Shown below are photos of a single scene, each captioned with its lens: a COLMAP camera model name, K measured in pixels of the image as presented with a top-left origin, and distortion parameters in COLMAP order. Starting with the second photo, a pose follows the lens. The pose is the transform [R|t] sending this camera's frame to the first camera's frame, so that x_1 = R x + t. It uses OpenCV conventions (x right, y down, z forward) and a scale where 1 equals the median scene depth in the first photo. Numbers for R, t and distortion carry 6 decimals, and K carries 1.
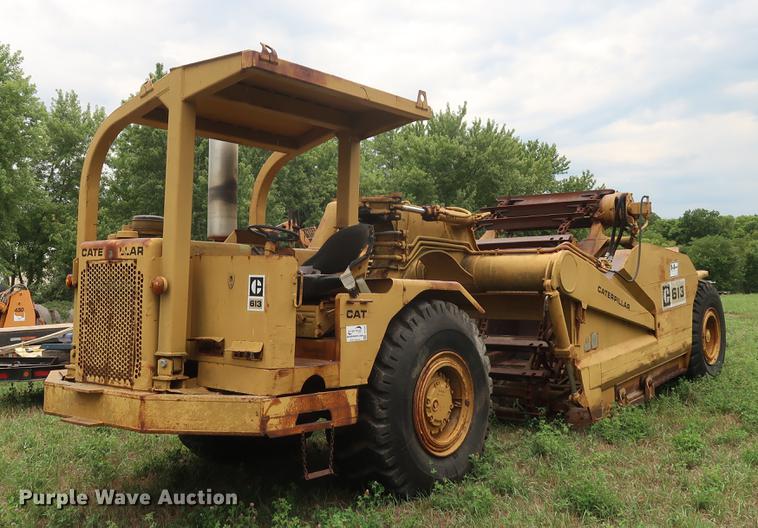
lens RADIAL K [[838.2, 0, 379.0], [0, 838.2, 264.0], [0, 0, 1]] dist [-0.006286, -0.009718]
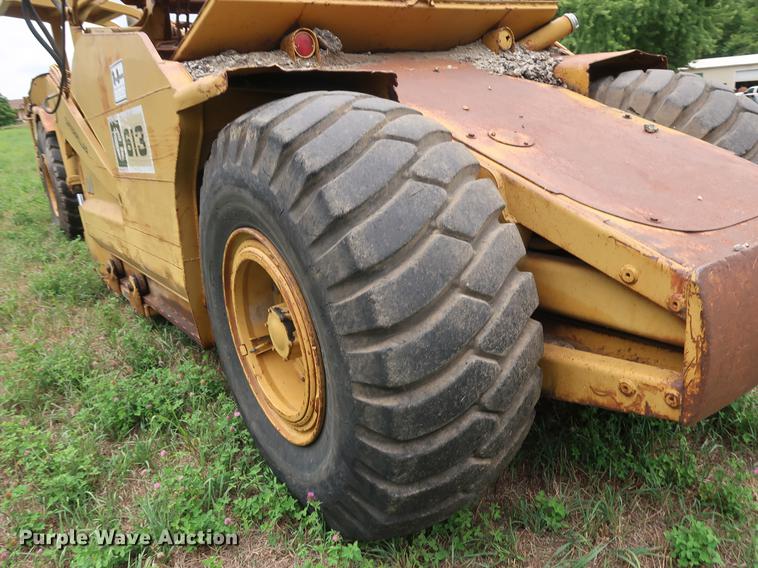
lens RADIAL K [[590.0, 0, 379.0], [0, 590.0, 284.0], [0, 0, 1]] dist [-0.022729, 0.009780]
pose [[-0.294631, 0.333387, -0.895570, 1.108064], [0.080019, 0.942486, 0.324526, 0.030044], [0.952255, 0.023953, -0.304363, 2.219914]]
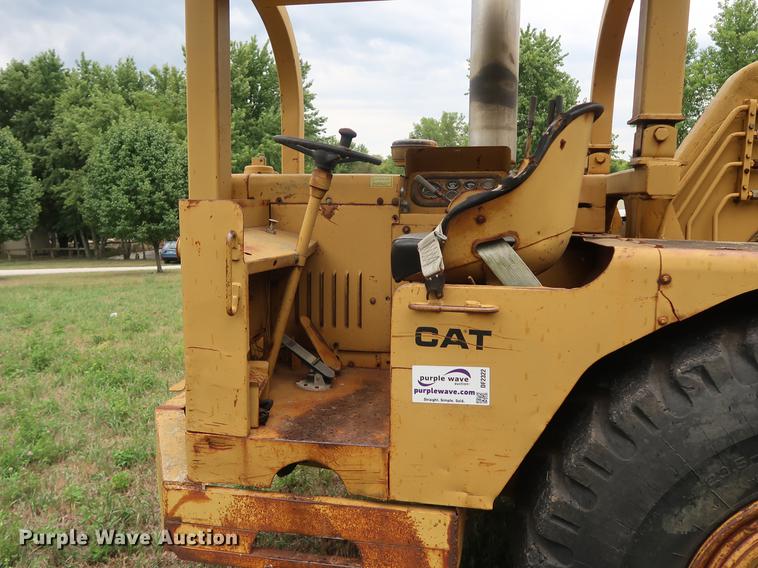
lens RADIAL K [[590.0, 0, 379.0], [0, 590.0, 284.0], [0, 0, 1]] dist [-0.022729, 0.009780]
pose [[0.477051, 0.105503, -0.872520, 0.198304], [0.028729, 0.990366, 0.135461, -0.004532], [0.878406, -0.089689, 0.469424, 0.841373]]
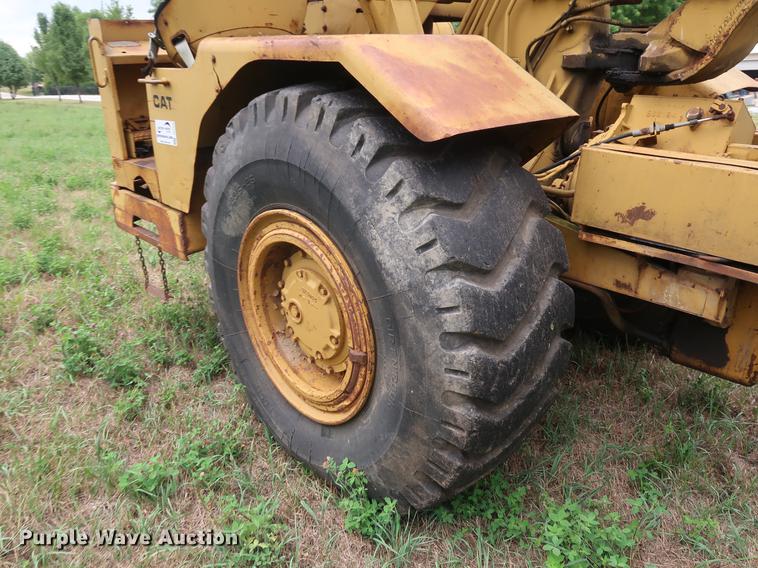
lens RADIAL K [[590.0, 0, 379.0], [0, 590.0, 284.0], [0, 0, 1]] dist [-0.022729, 0.009780]
pose [[-0.151527, 0.359512, -0.920755, 0.416572], [0.047679, 0.933085, 0.356480, 0.037277], [0.987303, 0.010116, -0.158529, 1.240049]]
